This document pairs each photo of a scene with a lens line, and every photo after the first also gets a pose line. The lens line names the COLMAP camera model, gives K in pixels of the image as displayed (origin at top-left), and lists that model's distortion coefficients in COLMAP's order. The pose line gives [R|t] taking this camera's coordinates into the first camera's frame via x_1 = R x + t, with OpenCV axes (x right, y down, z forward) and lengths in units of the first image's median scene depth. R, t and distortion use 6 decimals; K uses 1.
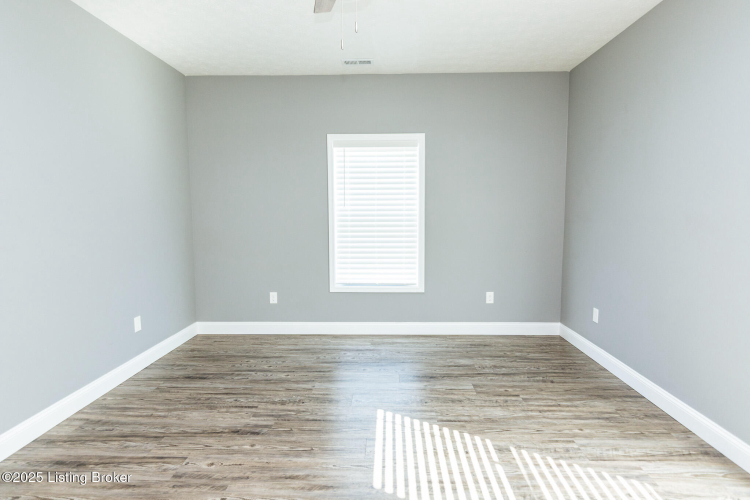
lens RADIAL K [[423.7, 0, 367.3], [0, 423.7, 245.5], [0, 0, 1]] dist [0.003675, 0.000100]
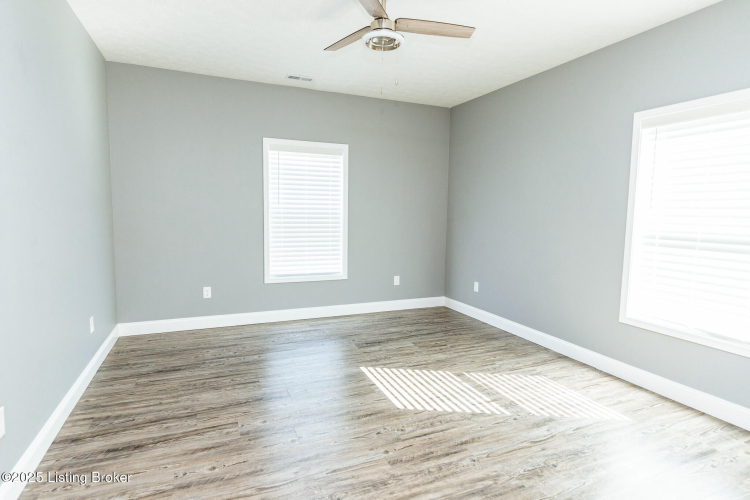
lens RADIAL K [[432.4, 0, 375.0], [0, 432.4, 250.0], [0, 0, 1]] dist [0.000156, 0.000143]
pose [[0.899062, -0.022504, 0.437243, -0.411260], [0.016040, 0.999701, 0.018469, 0.010657], [-0.437528, -0.009591, 0.899154, -0.151020]]
